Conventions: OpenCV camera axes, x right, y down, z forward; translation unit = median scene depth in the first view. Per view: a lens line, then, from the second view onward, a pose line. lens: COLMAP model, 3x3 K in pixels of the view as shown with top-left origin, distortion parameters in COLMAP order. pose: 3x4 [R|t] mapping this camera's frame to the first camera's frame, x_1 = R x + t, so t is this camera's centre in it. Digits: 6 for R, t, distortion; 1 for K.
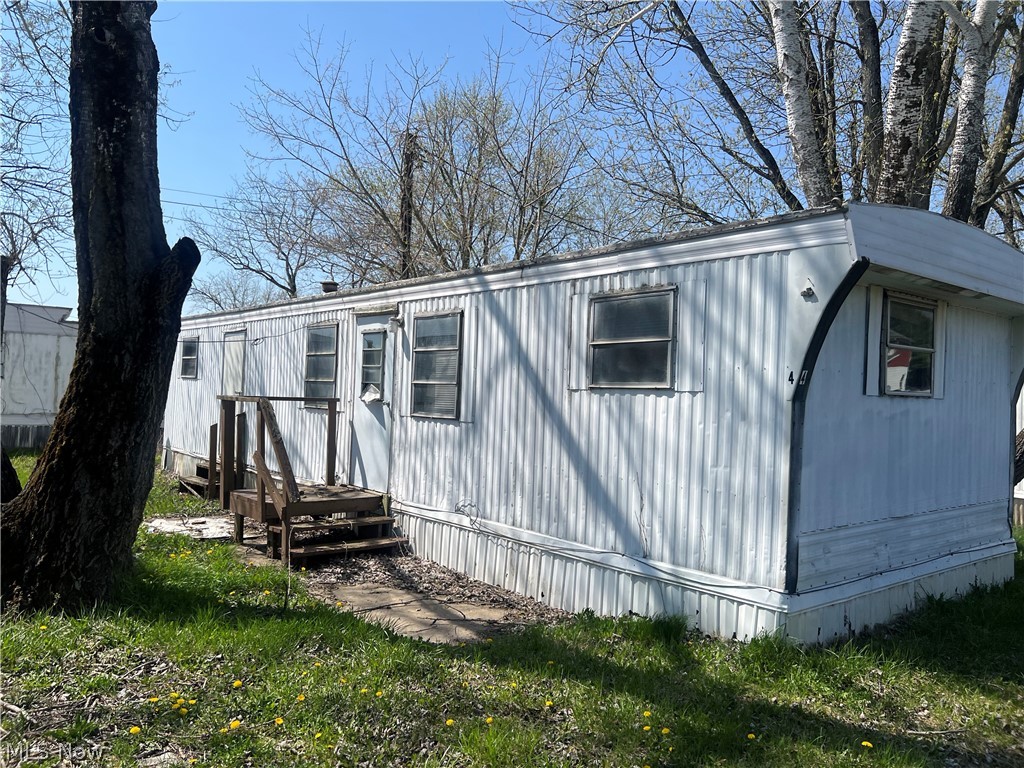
lens RADIAL K [[784.1, 0, 501.8], [0, 784.1, 397.6], [0, 0, 1]] dist [0.072371, -0.079168]
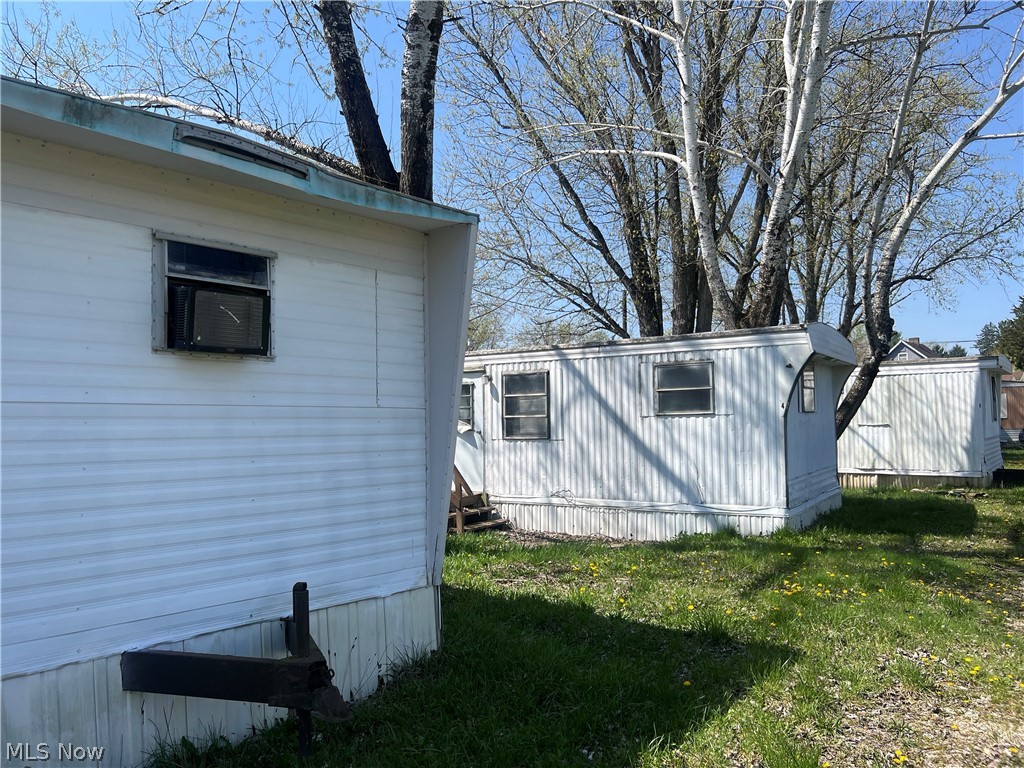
lens RADIAL K [[784.1, 0, 501.8], [0, 784.1, 397.6], [0, 0, 1]] dist [0.072371, -0.079168]
pose [[0.949083, -0.040958, 0.312351, -0.670228], [0.050887, 0.998423, -0.023700, -0.023753], [-0.310888, 0.038388, 0.949671, -0.512713]]
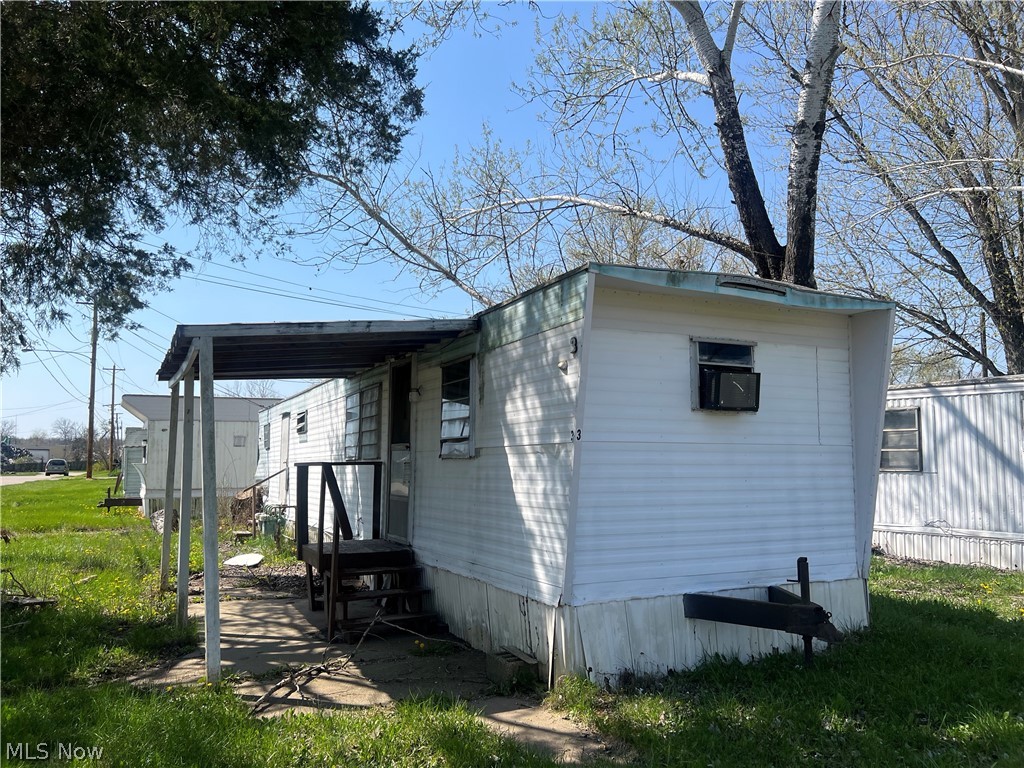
lens RADIAL K [[791.5, 0, 511.1], [0, 791.5, 394.1], [0, 0, 1]] dist [0.062270, -0.069071]
pose [[0.997801, -0.045023, -0.048649, -0.889104], [0.040969, 0.995845, -0.081330, -0.035286], [0.052109, 0.079158, 0.995499, -0.824616]]
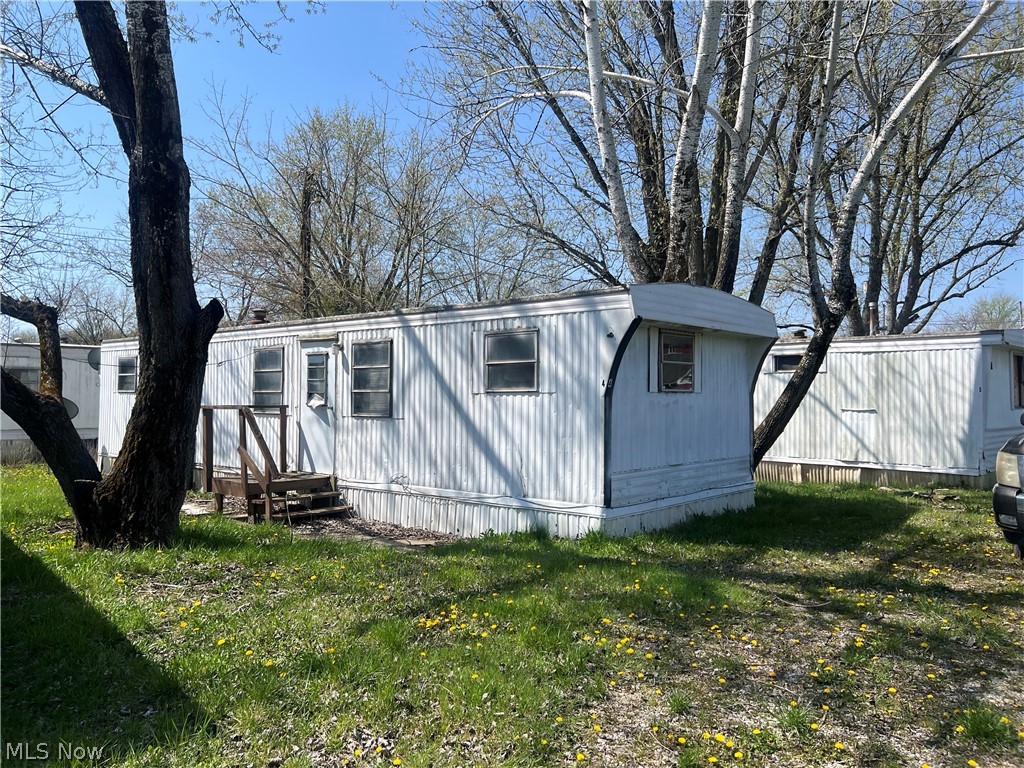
lens RADIAL K [[791.5, 0, 511.1], [0, 791.5, 394.1], [0, 0, 1]] dist [0.062270, -0.069071]
pose [[0.984276, -0.028962, 0.174246, -0.093116], [0.030296, 0.999528, -0.004998, 0.000865], [-0.174019, 0.010198, 0.984689, -0.454848]]
